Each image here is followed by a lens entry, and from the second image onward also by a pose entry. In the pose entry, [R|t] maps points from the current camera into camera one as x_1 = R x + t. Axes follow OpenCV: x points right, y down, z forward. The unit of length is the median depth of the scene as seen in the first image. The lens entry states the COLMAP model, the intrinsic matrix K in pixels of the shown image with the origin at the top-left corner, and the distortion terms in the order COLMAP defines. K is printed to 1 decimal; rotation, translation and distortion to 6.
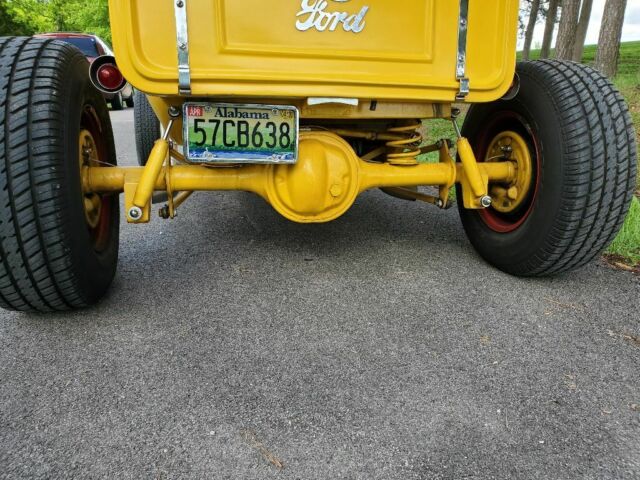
lens RADIAL K [[497.6, 0, 321.0], [0, 497.6, 212.4], [0, 0, 1]] dist [-0.099141, 0.157979]
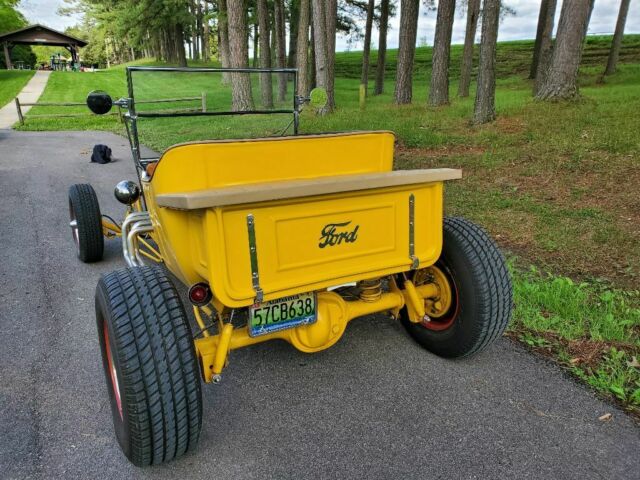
lens RADIAL K [[510.7, 0, 311.5], [0, 510.7, 228.1], [0, 0, 1]] dist [0.058364, -0.080449]
pose [[0.954334, -0.113031, 0.276533, -0.470778], [0.101315, 0.993258, 0.056343, -0.481403], [-0.281037, -0.025753, 0.959351, -0.486799]]
